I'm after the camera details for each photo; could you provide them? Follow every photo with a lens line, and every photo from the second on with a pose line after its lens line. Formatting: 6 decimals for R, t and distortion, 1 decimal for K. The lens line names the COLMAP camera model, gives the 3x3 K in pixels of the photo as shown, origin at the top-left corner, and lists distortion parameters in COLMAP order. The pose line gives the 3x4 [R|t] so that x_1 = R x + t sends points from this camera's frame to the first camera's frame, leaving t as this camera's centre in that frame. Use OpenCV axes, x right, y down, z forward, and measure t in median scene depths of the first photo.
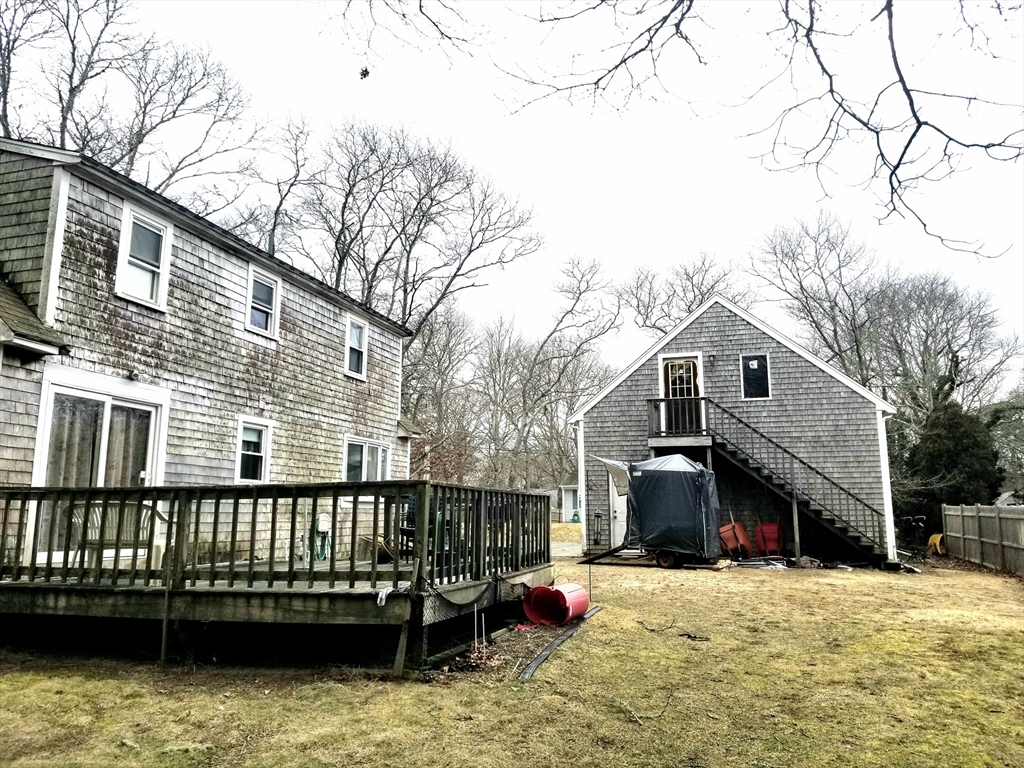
lens RADIAL K [[790.6, 0, 510.4], [0, 790.6, 379.0], [0, 0, 1]] dist [0.081596, -0.169433]
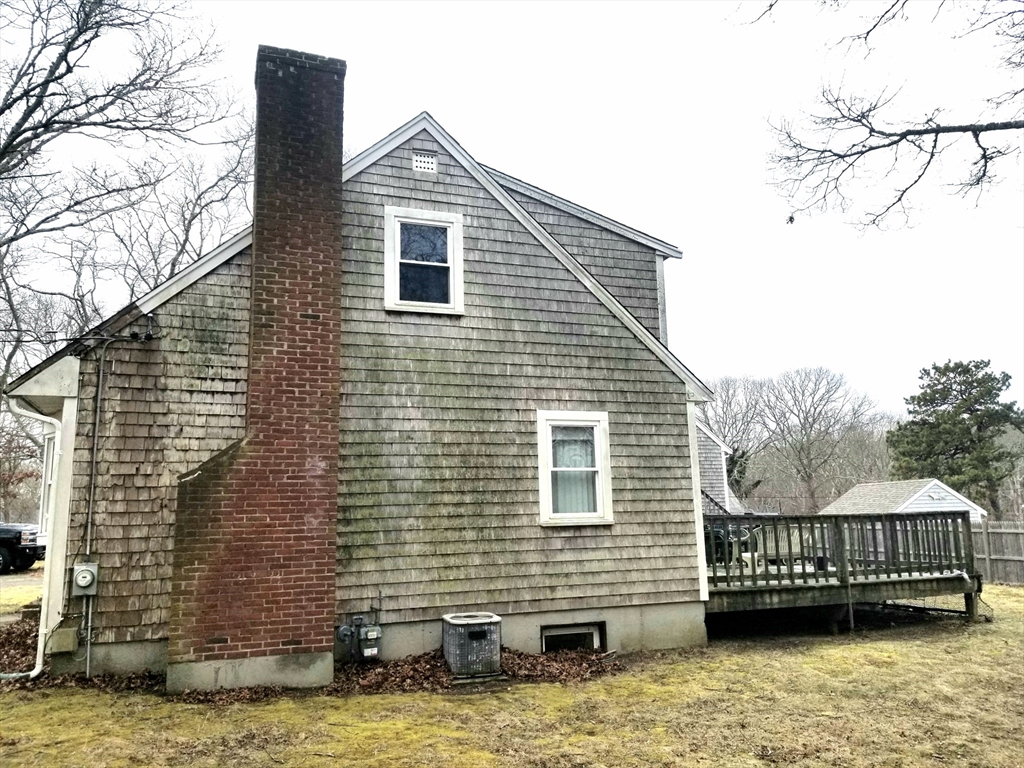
lens RADIAL K [[797.9, 0, 512.0], [0, 797.9, 384.0], [0, 0, 1]] dist [0.087701, -0.171794]
pose [[0.812668, 0.085998, 0.576346, -2.789347], [-0.082192, 0.996079, -0.032733, -0.011760], [-0.576901, -0.020770, 0.816550, 0.202470]]
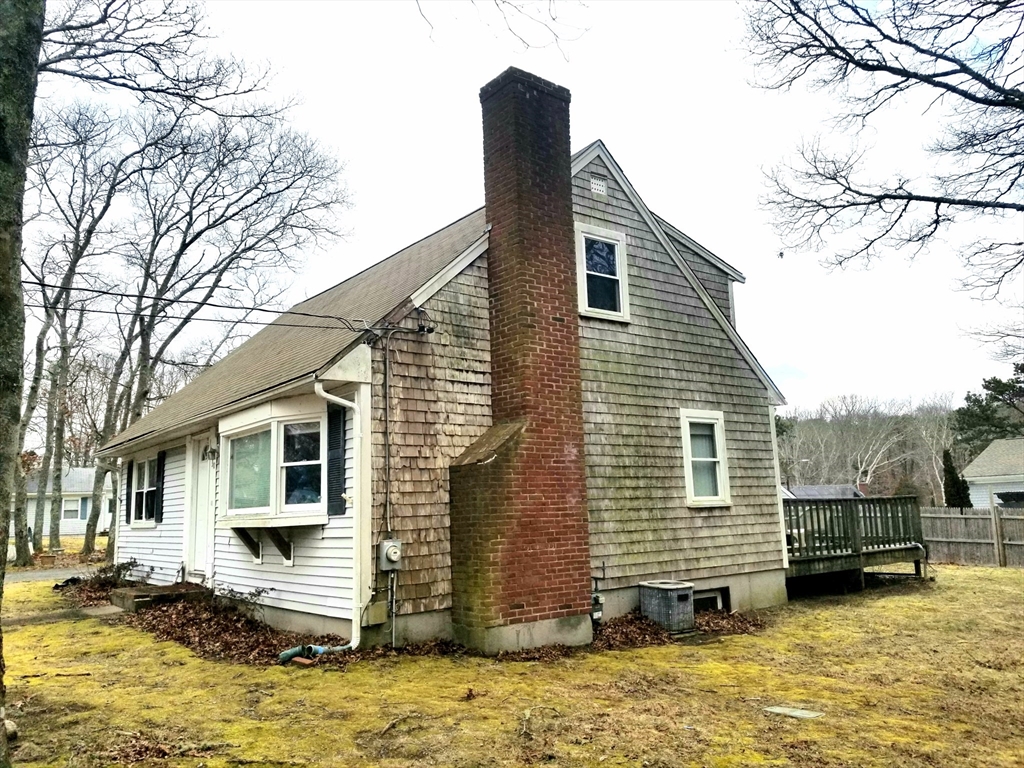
lens RADIAL K [[805.0, 0, 498.1], [0, 805.0, 385.2], [0, 0, 1]] dist [0.121586, -0.311263]
pose [[0.602837, 0.109870, 0.790263, -3.789525], [-0.110984, 0.992391, -0.053310, 0.102797], [-0.790107, -0.055569, 0.610444, 0.788535]]
